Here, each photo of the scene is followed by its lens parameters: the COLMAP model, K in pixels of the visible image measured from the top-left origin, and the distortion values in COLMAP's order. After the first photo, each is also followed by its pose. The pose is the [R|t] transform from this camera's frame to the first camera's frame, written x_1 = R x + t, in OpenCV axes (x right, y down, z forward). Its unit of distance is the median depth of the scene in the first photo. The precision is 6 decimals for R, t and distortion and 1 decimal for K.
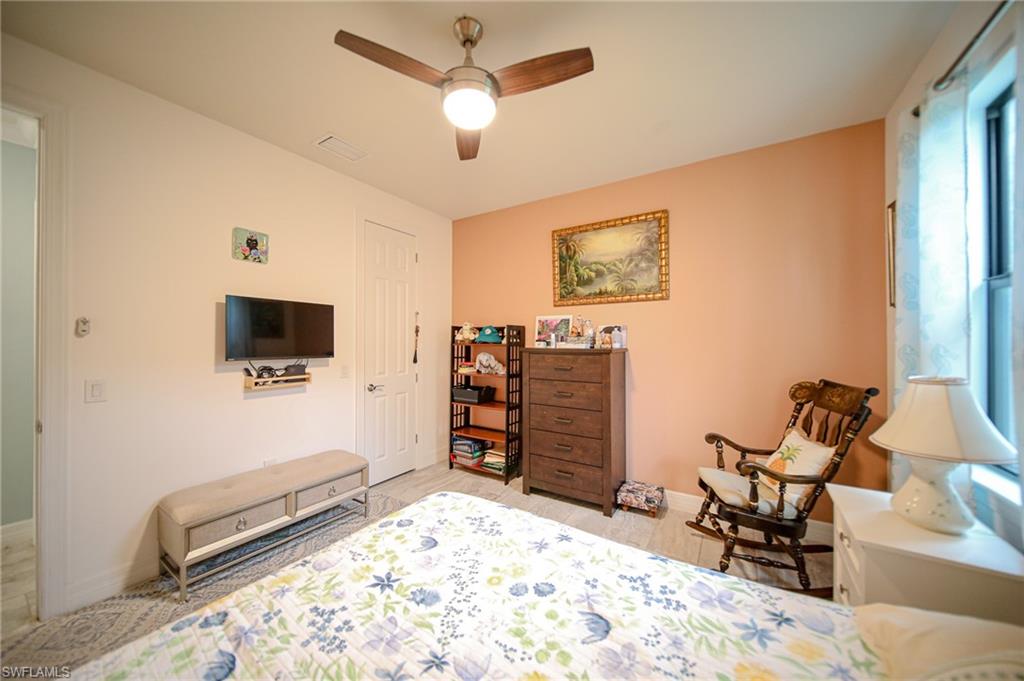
lens RADIAL K [[358.3, 0, 512.0], [0, 358.3, 340.0], [0, 0, 1]] dist [-0.000252, -0.000027]
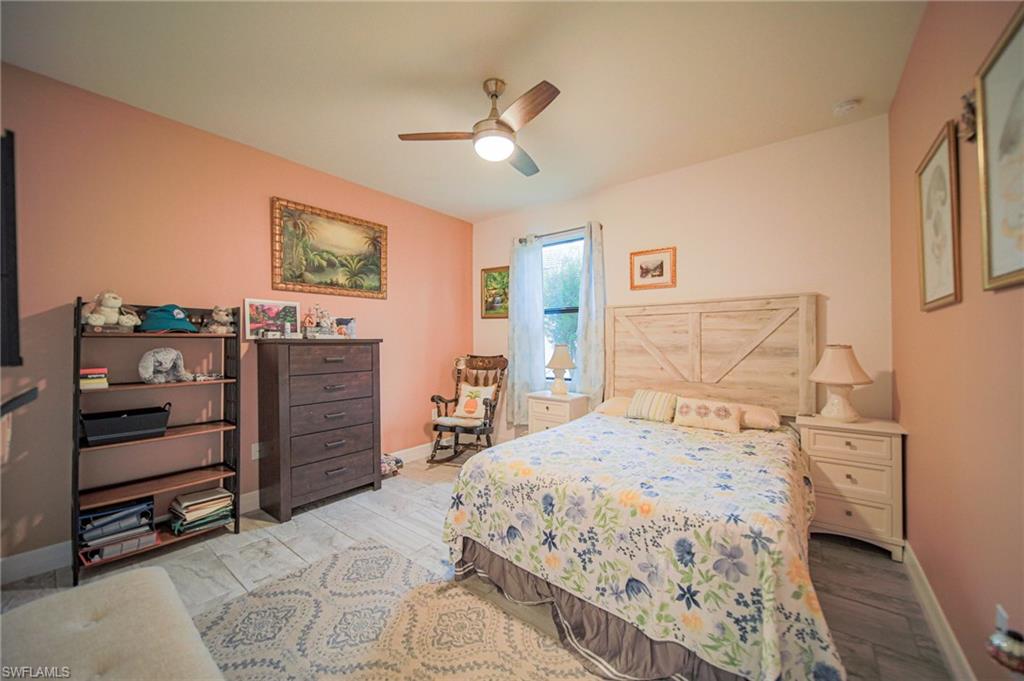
lens RADIAL K [[382.6, 0, 511.7], [0, 382.6, 337.1], [0, 0, 1]] dist [-0.003965, -0.001058]
pose [[0.089523, 0.009521, 0.995939, -0.771256], [0.002771, 0.999948, -0.009809, 0.028323], [-0.995981, 0.003638, 0.089492, 0.420666]]
